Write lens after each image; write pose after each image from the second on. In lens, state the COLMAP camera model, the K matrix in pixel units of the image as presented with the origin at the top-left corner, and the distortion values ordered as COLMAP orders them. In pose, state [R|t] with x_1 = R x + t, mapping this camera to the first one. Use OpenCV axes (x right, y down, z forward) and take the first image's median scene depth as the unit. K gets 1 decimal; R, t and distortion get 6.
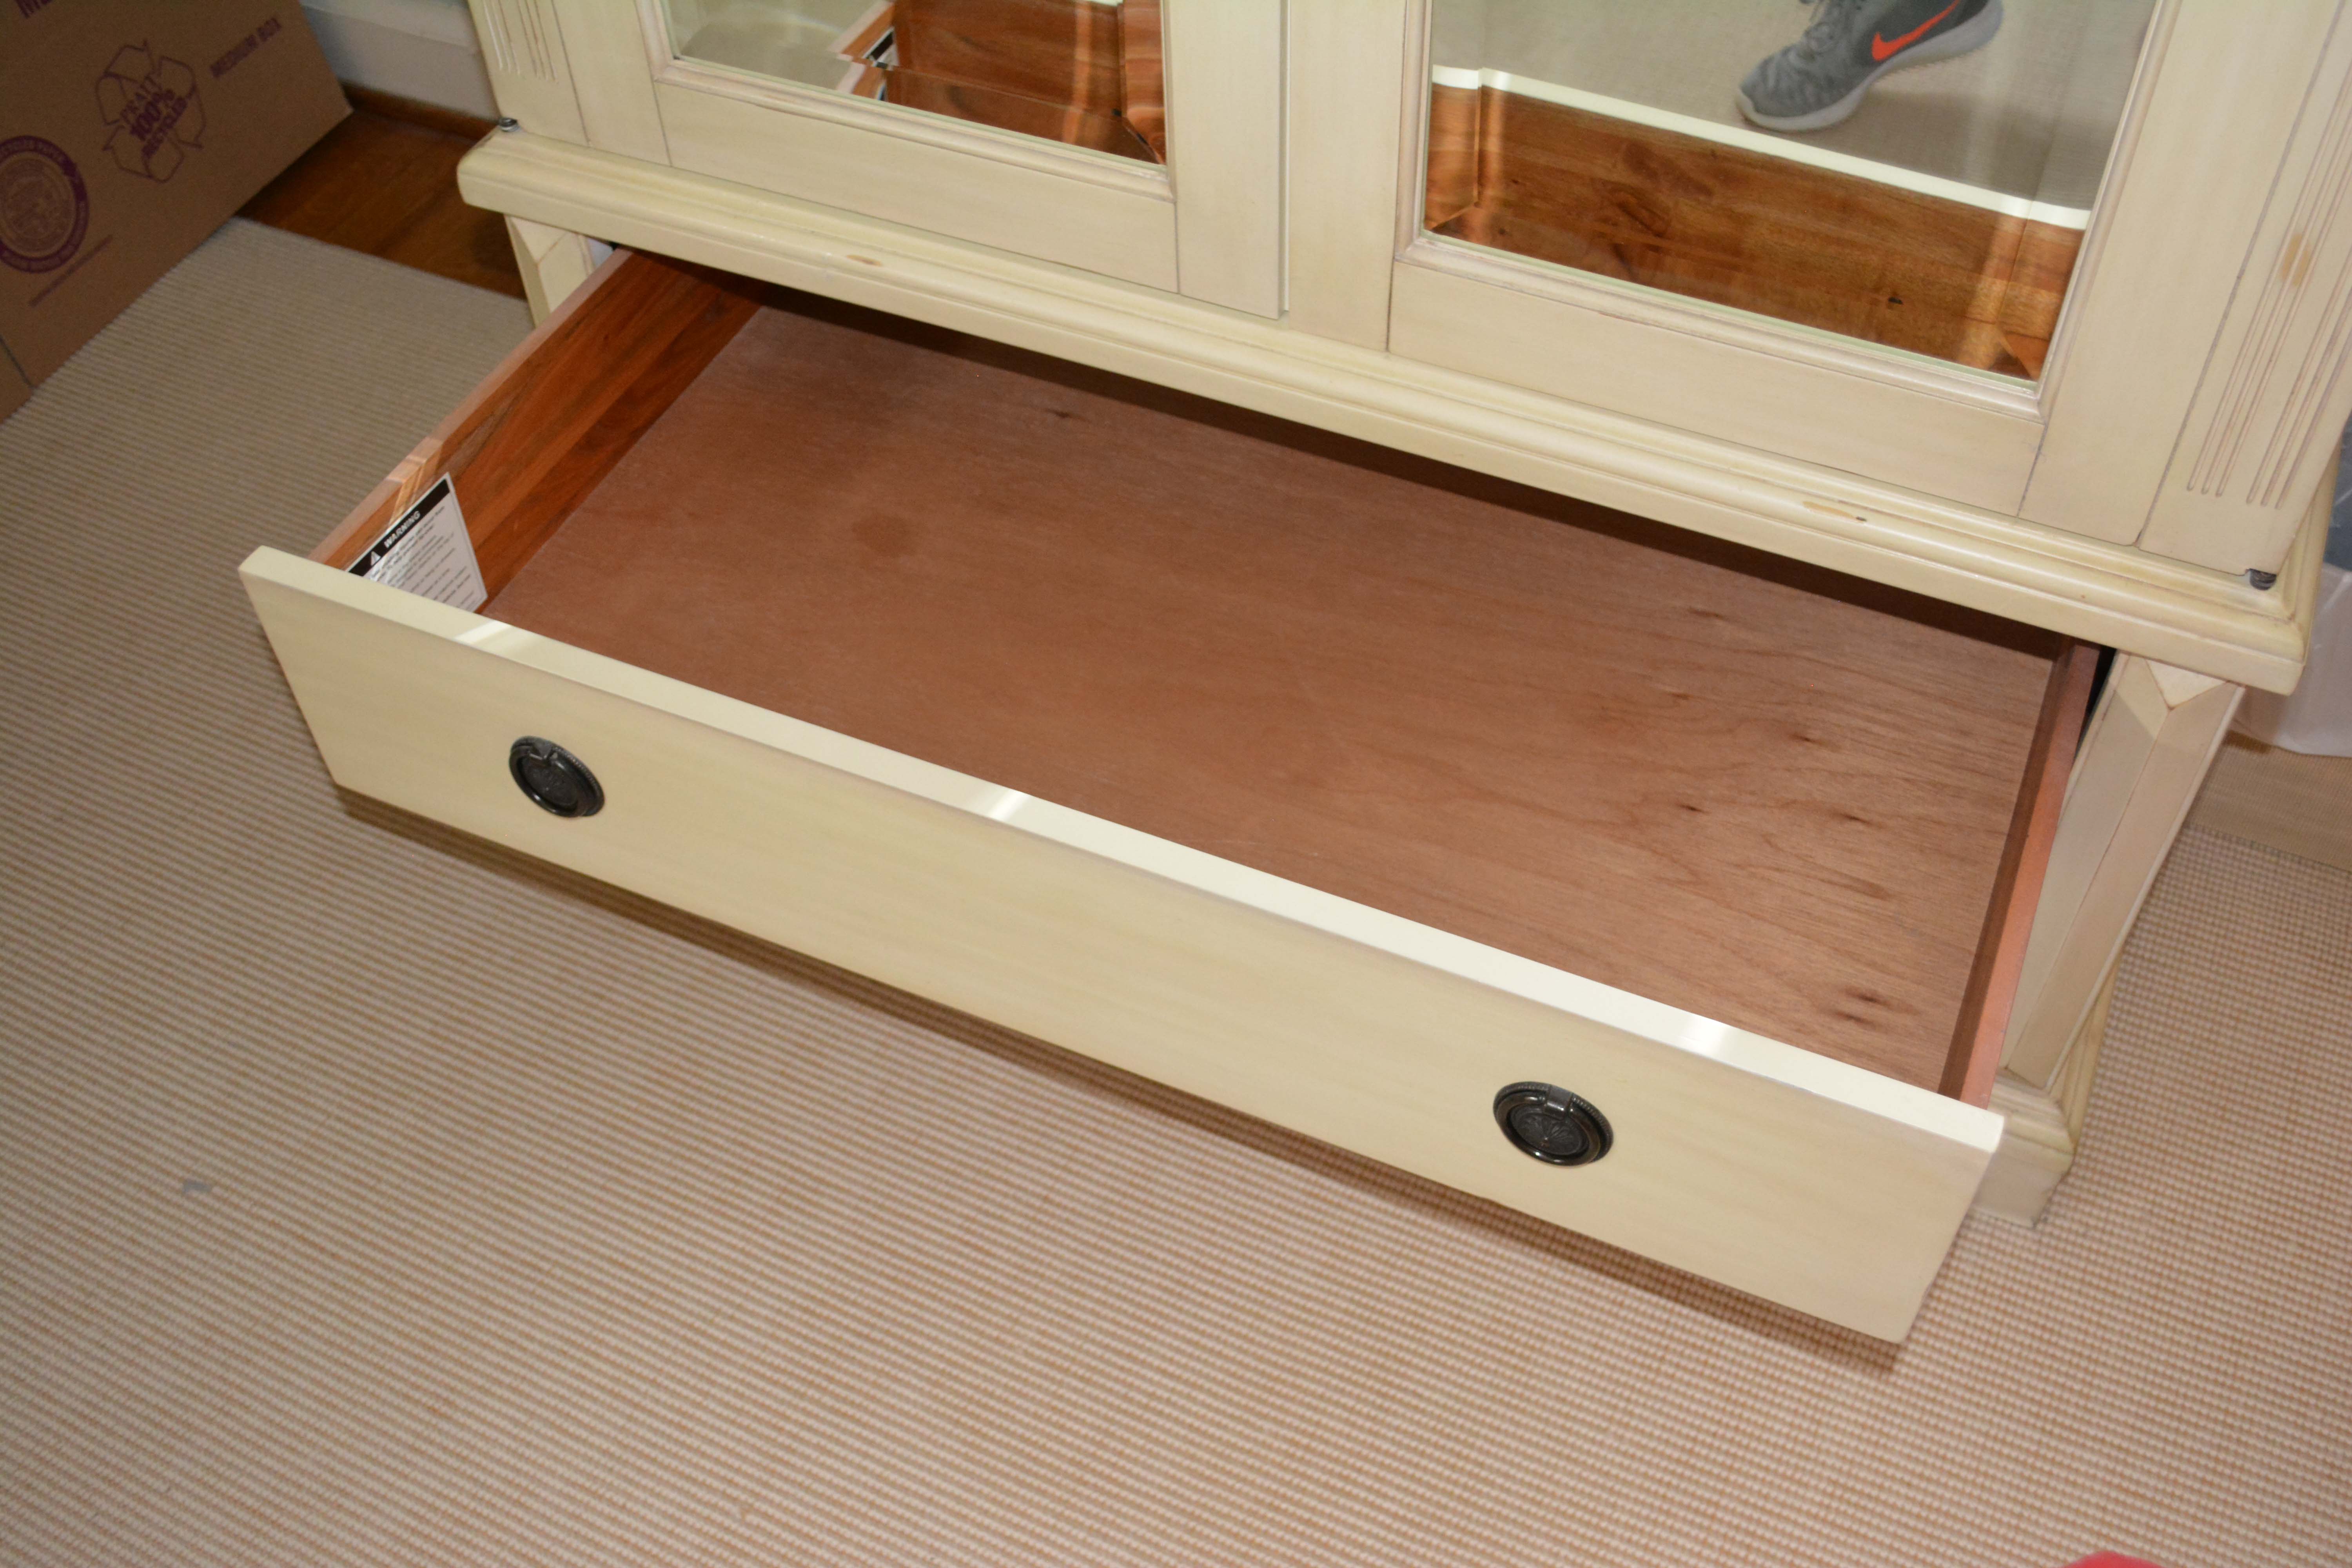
lens RADIAL K [[2232.3, 0, 1176.0], [0, 2232.3, 784.0], [0, 0, 1]] dist [-0.070632, 0.005906]
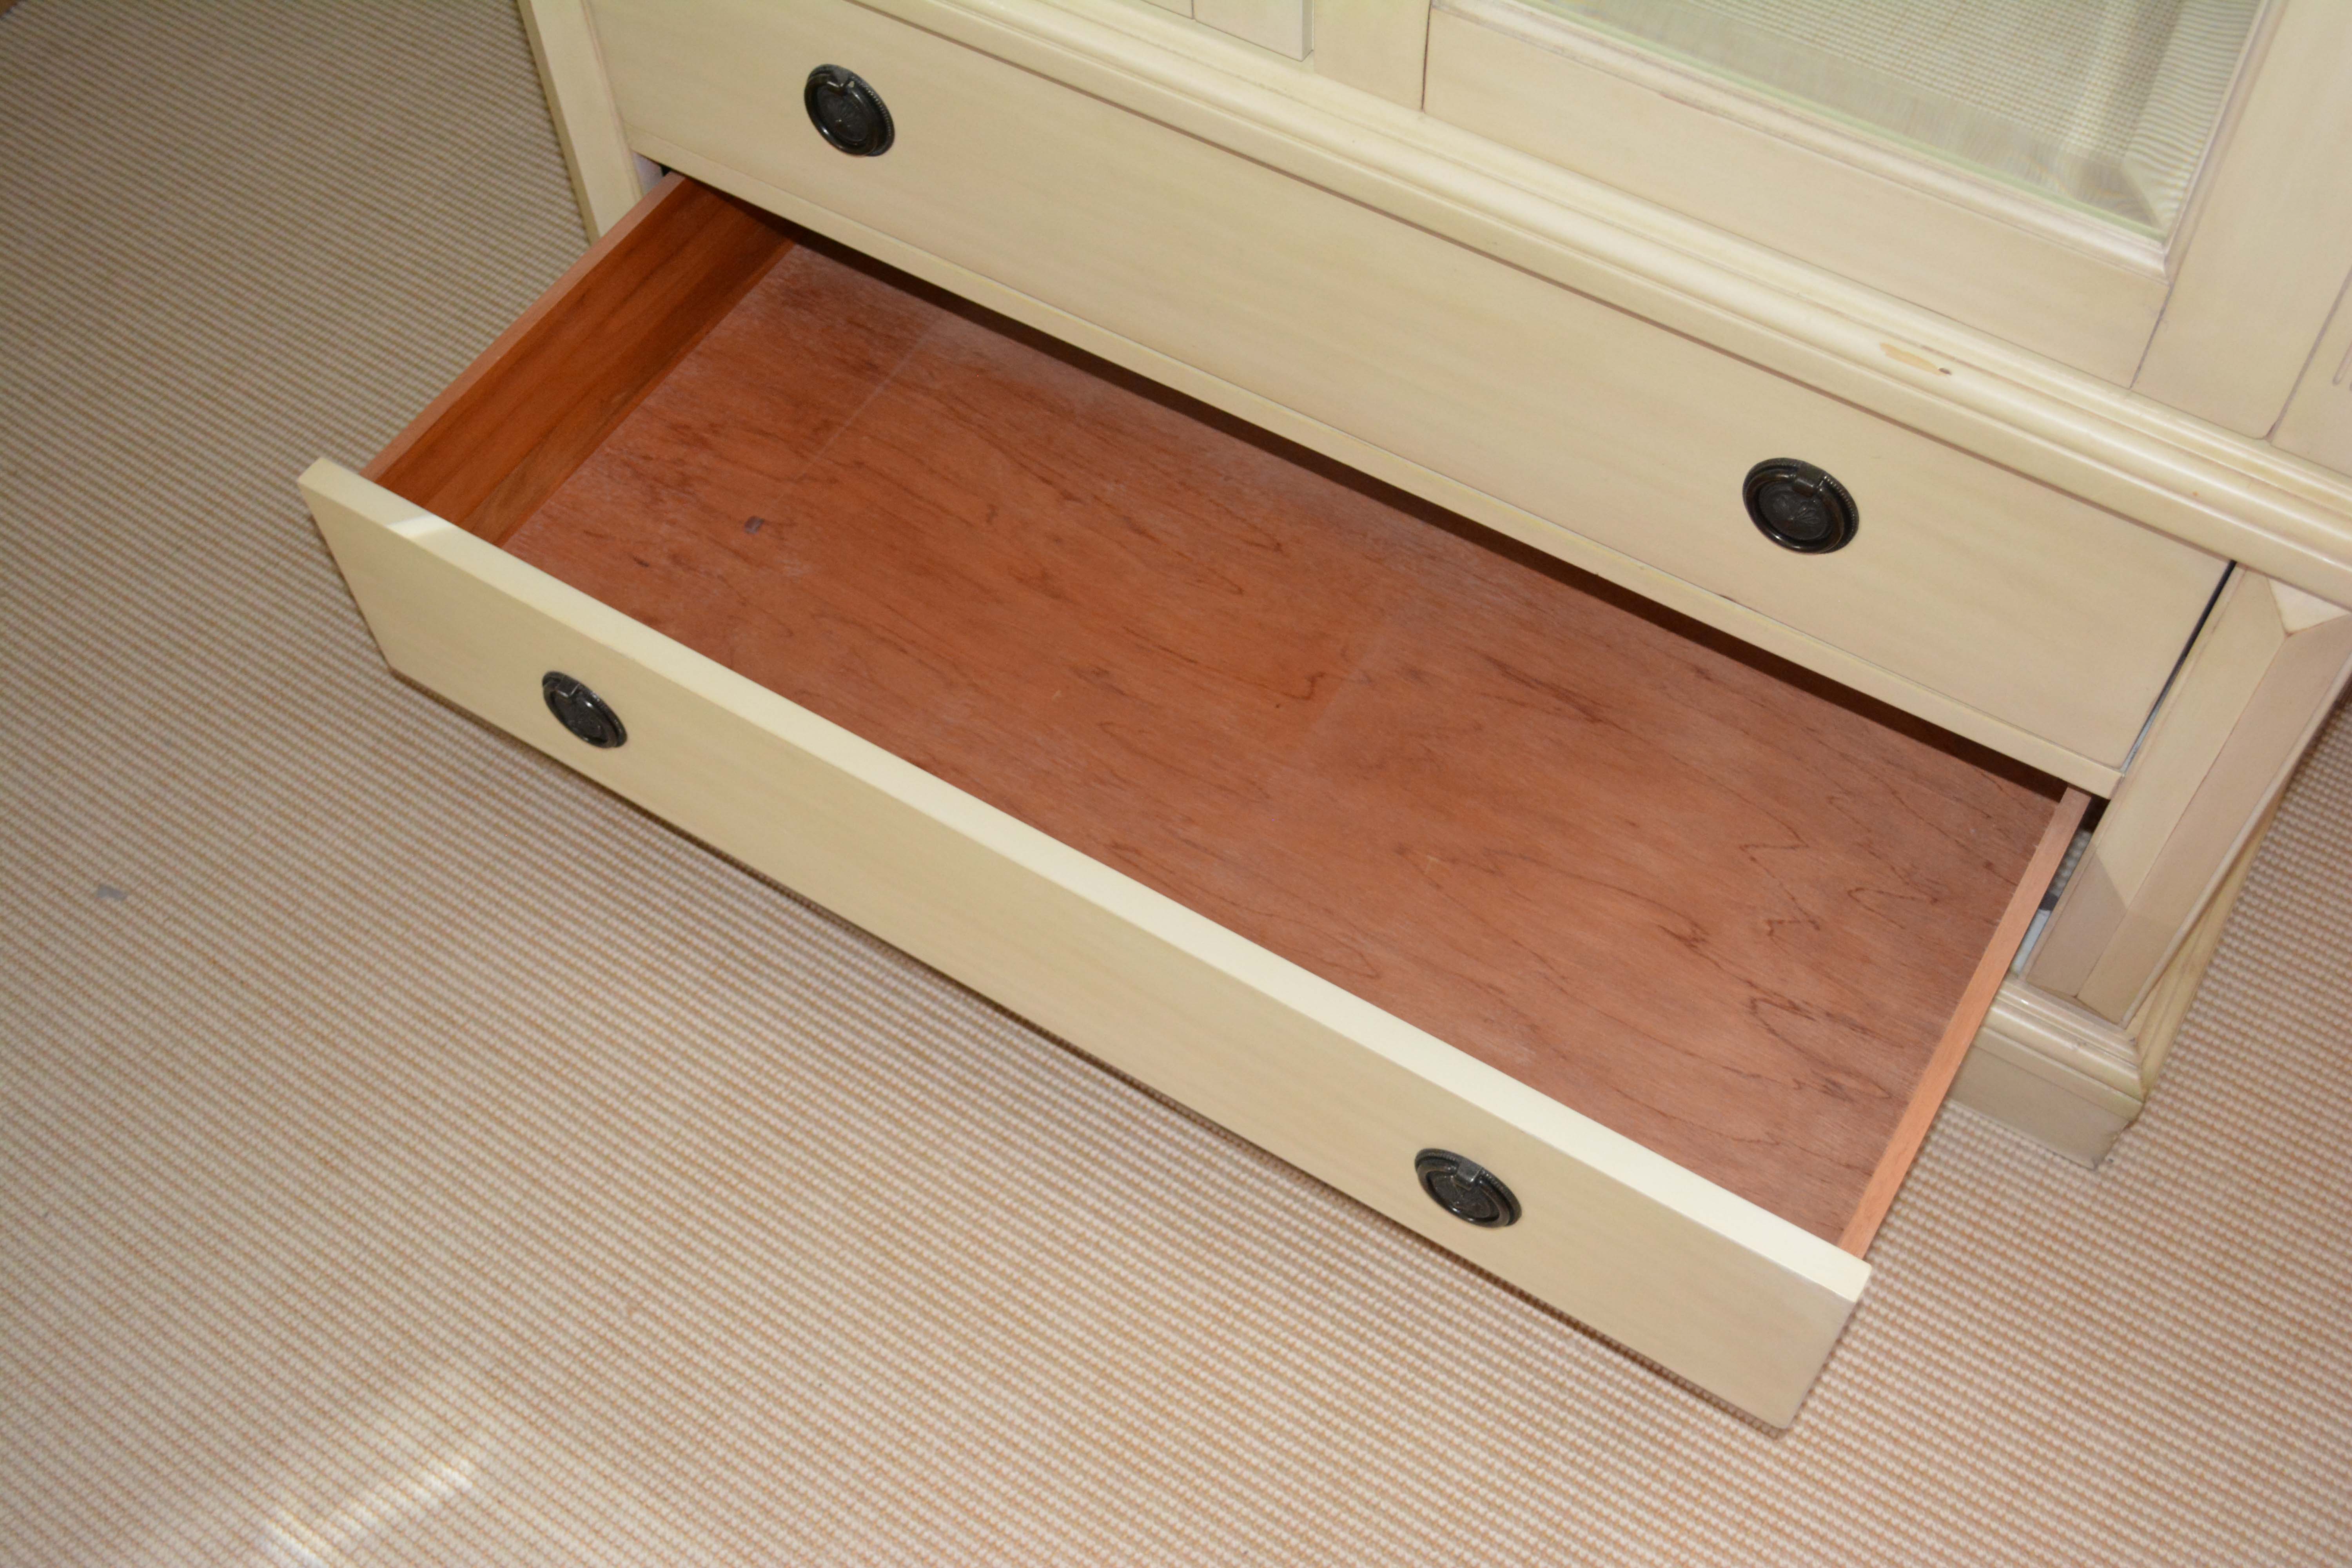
lens RADIAL K [[2415.8, 0, 1176.0], [0, 2415.8, 784.0], [0, 0, 1]] dist [-0.063877, 0.004192]
pose [[0.991543, 0.104802, -0.076549, 0.087620], [-0.093270, 0.985577, 0.141208, -0.054775], [0.090244, -0.132874, 0.987016, 0.047115]]
